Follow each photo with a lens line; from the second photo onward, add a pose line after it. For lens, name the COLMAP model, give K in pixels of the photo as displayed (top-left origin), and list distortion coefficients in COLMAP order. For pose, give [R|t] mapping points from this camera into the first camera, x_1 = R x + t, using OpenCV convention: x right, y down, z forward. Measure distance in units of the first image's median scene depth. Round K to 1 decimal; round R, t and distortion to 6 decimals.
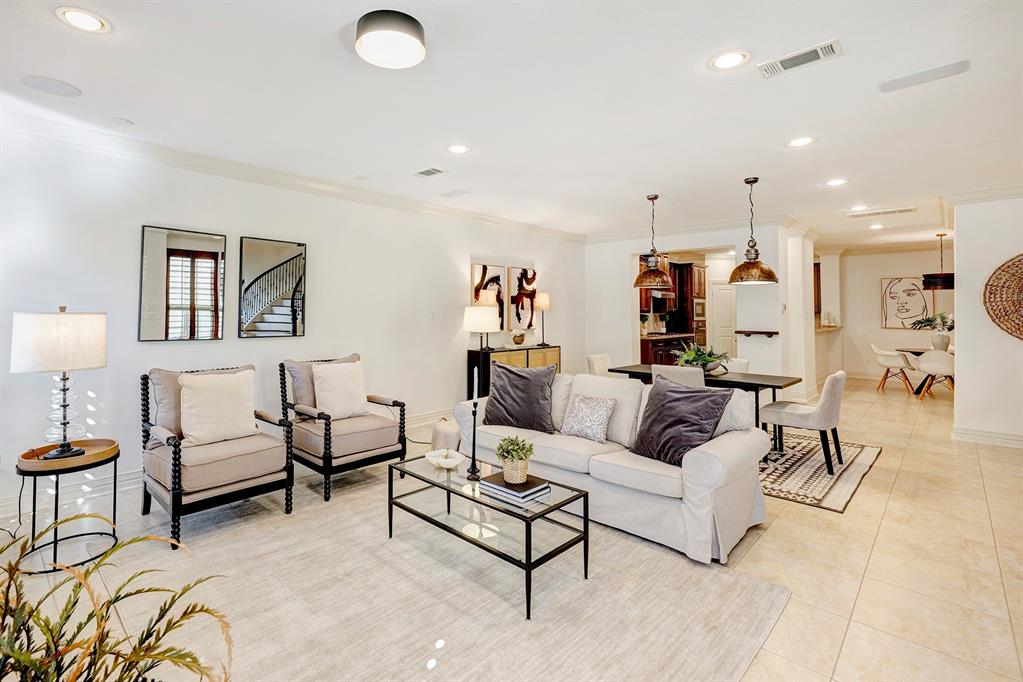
lens RADIAL K [[475.9, 0, 510.5], [0, 475.9, 298.9], [0, 0, 1]] dist [0.098566, 0.000291]
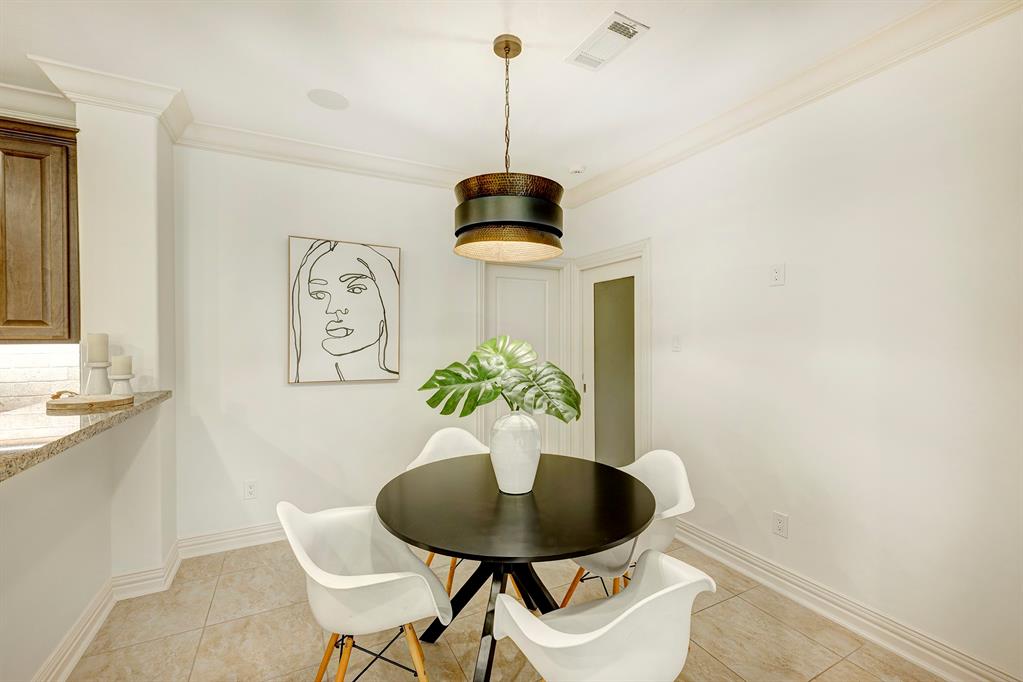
lens RADIAL K [[410.8, 0, 511.5], [0, 410.8, 341.0], [0, 0, 1]] dist [0.000450, 0.000086]
pose [[0.352696, -0.006279, 0.935717, 0.709241], [-0.017699, 0.999754, 0.013379, 0.029661], [-0.935571, -0.021280, 0.352498, 1.010441]]
